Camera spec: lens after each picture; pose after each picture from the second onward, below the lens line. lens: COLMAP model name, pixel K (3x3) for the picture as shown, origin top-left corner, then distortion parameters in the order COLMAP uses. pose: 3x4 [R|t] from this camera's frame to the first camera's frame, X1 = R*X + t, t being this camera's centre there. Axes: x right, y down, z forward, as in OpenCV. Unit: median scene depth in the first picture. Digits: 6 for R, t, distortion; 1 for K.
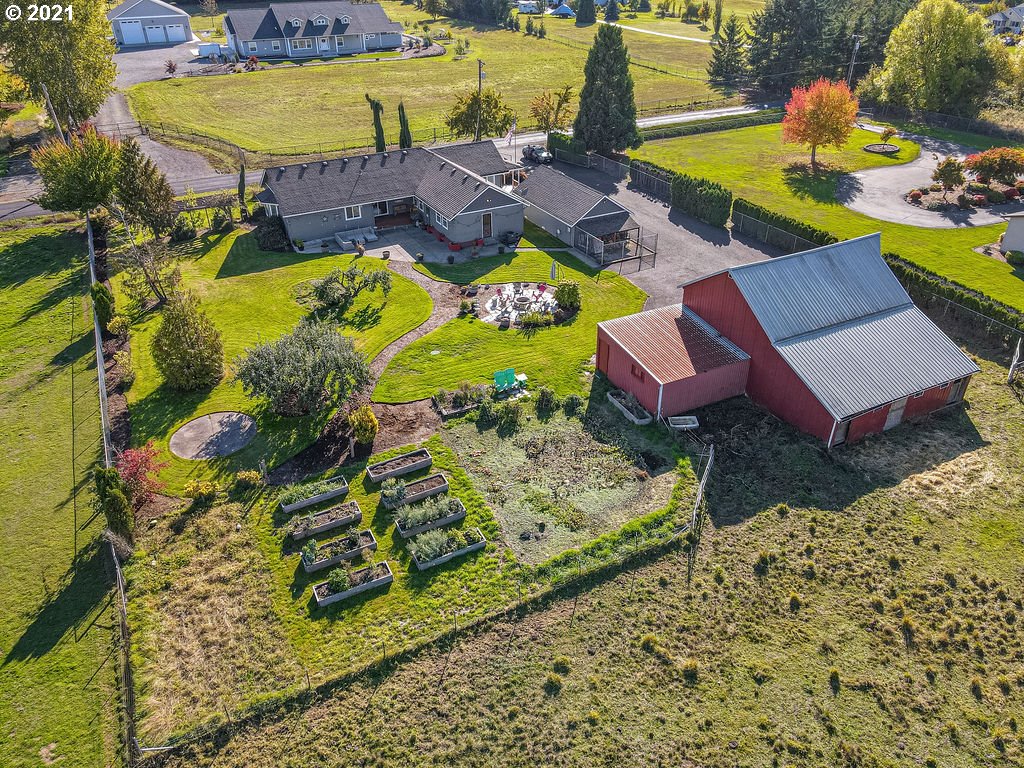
lens RADIAL K [[749.3, 0, 508.2], [0, 749.3, 386.9], [0, 0, 1]] dist [-0.009498, 0.046439]
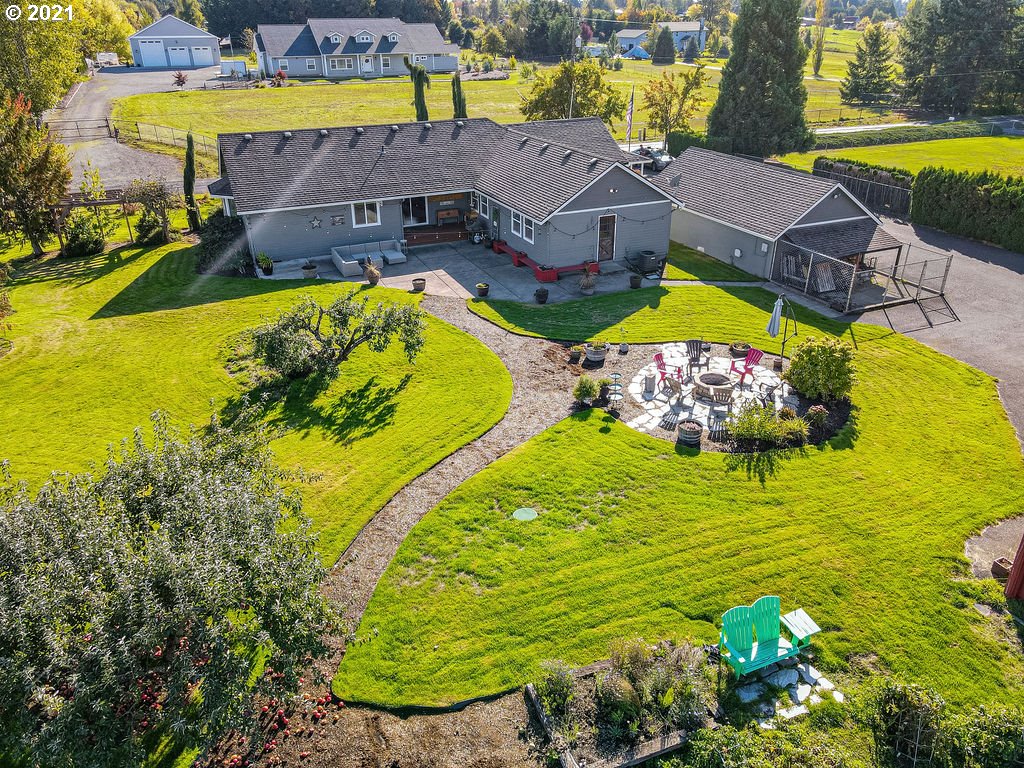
lens RADIAL K [[749.3, 0, 508.2], [0, 749.3, 386.9], [0, 0, 1]] dist [-0.009498, 0.046439]
pose [[0.997999, 0.032562, -0.054193, -0.067481], [-0.037277, 0.995387, -0.088399, -0.058533], [0.051064, 0.090242, 0.994610, 0.473866]]
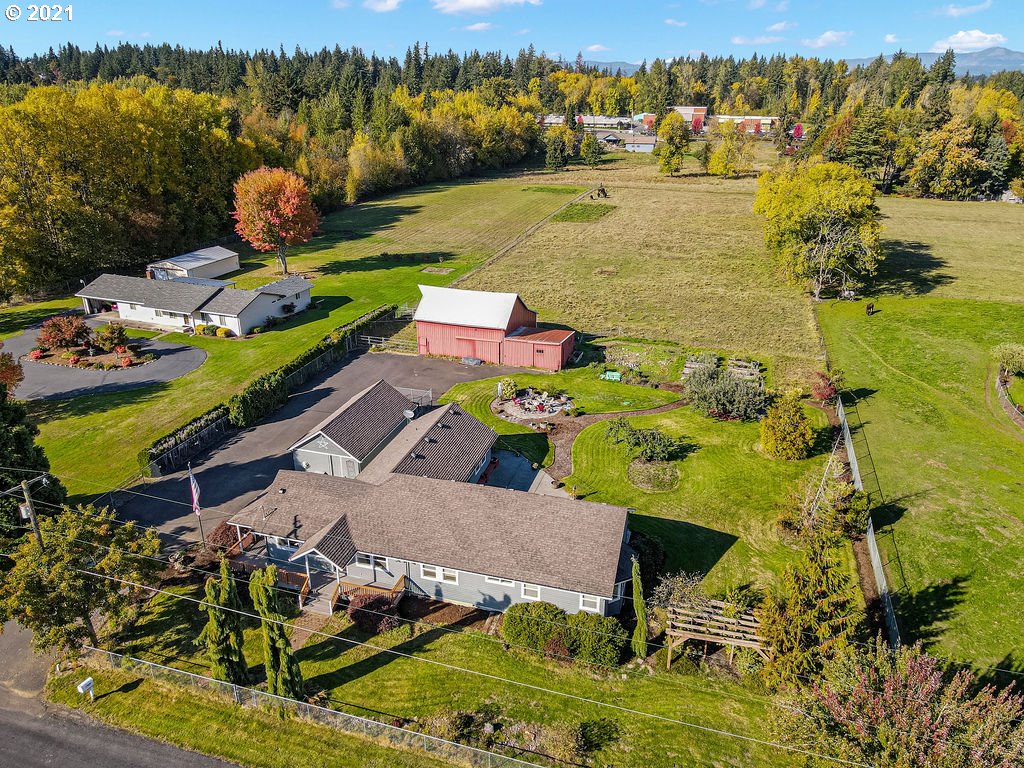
lens RADIAL K [[749.3, 0, 508.2], [0, 749.3, 386.9], [0, 0, 1]] dist [-0.009498, 0.046439]
pose [[-0.719136, -0.254161, 0.646719, -0.674732], [0.372404, 0.644786, 0.667507, -0.876677], [-0.586650, 0.720870, -0.369038, 1.274920]]
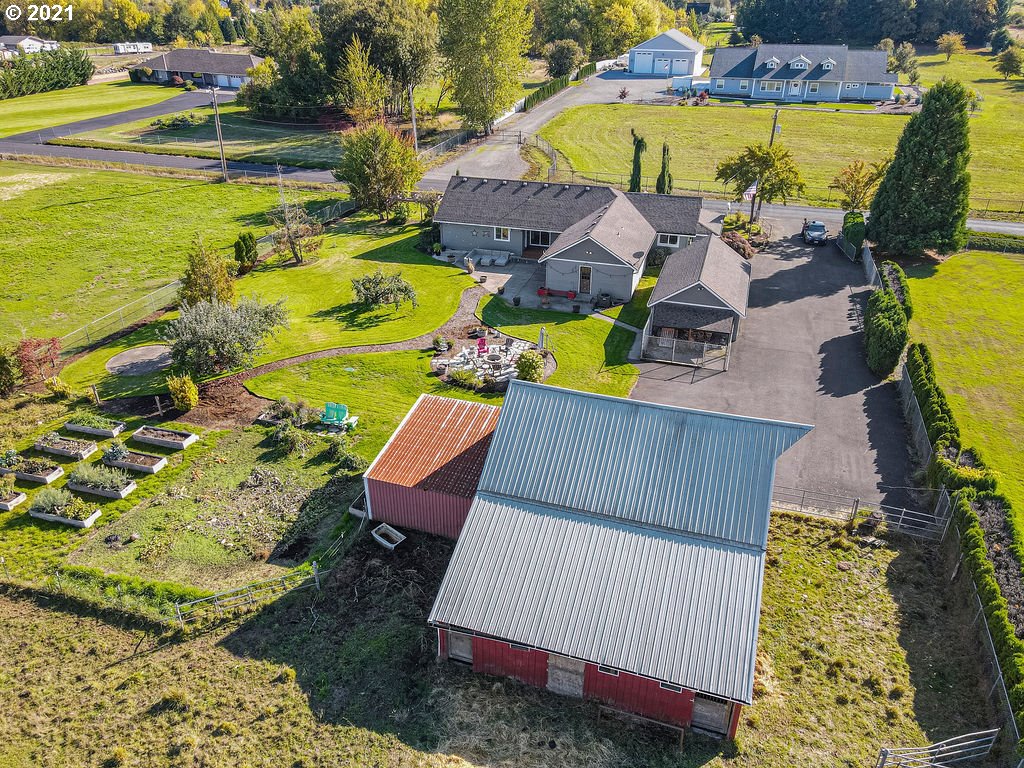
lens RADIAL K [[749.3, 0, 508.2], [0, 749.3, 386.9], [0, 0, 1]] dist [-0.009498, 0.046439]
pose [[0.706880, 0.348584, -0.615476, 0.502848], [-0.378939, 0.921360, 0.086611, -0.143809], [0.597266, 0.172004, 0.783383, 0.280778]]
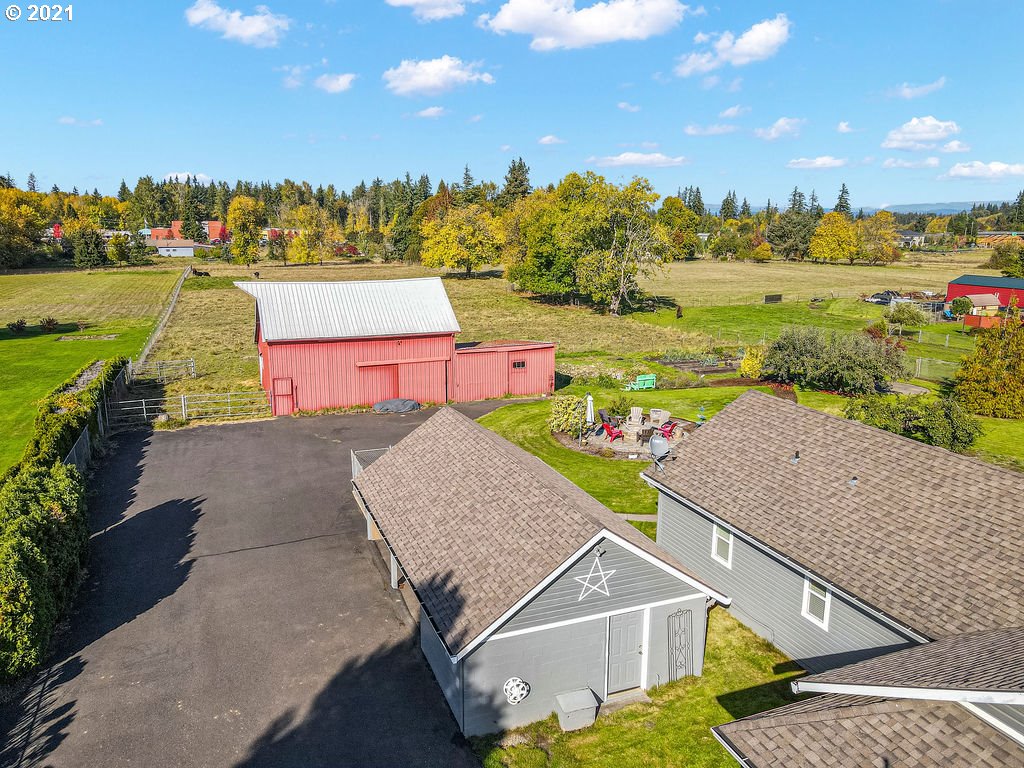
lens RADIAL K [[749.3, 0, 508.2], [0, 749.3, 386.9], [0, 0, 1]] dist [-0.009498, 0.046439]
pose [[-0.995018, -0.007745, 0.099397, 0.058948], [0.063623, 0.718255, 0.692865, -0.527609], [-0.076758, 0.695737, -0.714184, 1.255278]]
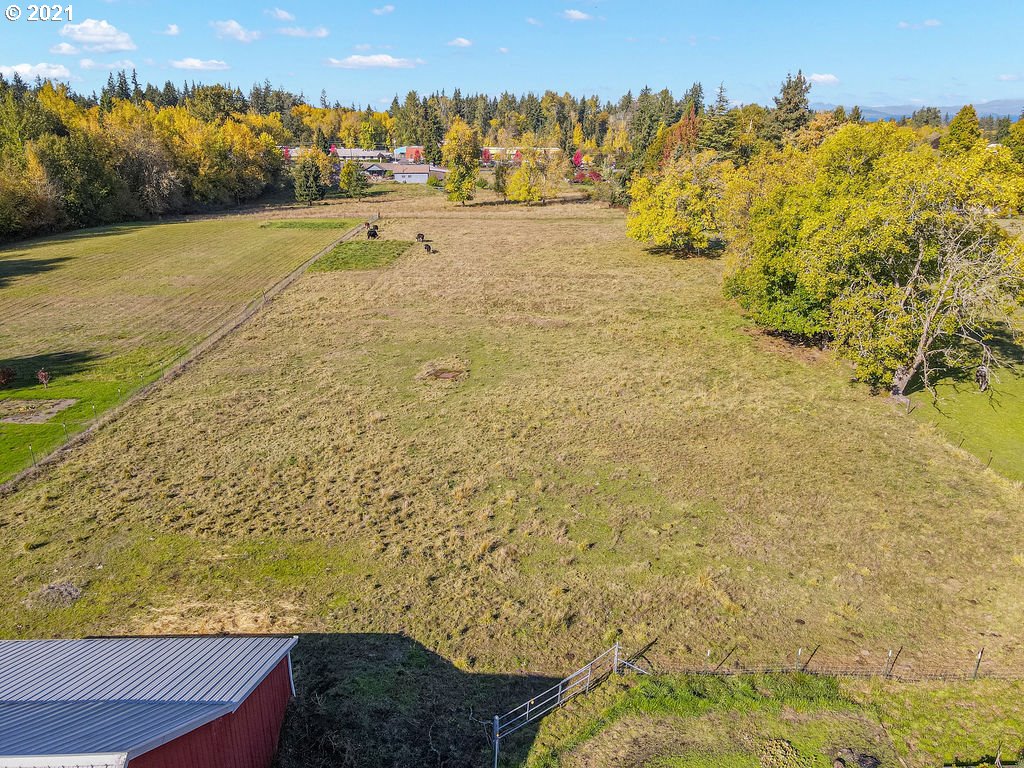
lens RADIAL K [[749.3, 0, 508.2], [0, 749.3, 386.9], [0, 0, 1]] dist [-0.009498, 0.046439]
pose [[-0.898963, -0.128963, 0.418610, 0.038362], [0.241900, 0.650560, 0.719900, -0.285395], [-0.365171, 0.748426, -0.553633, 0.668360]]
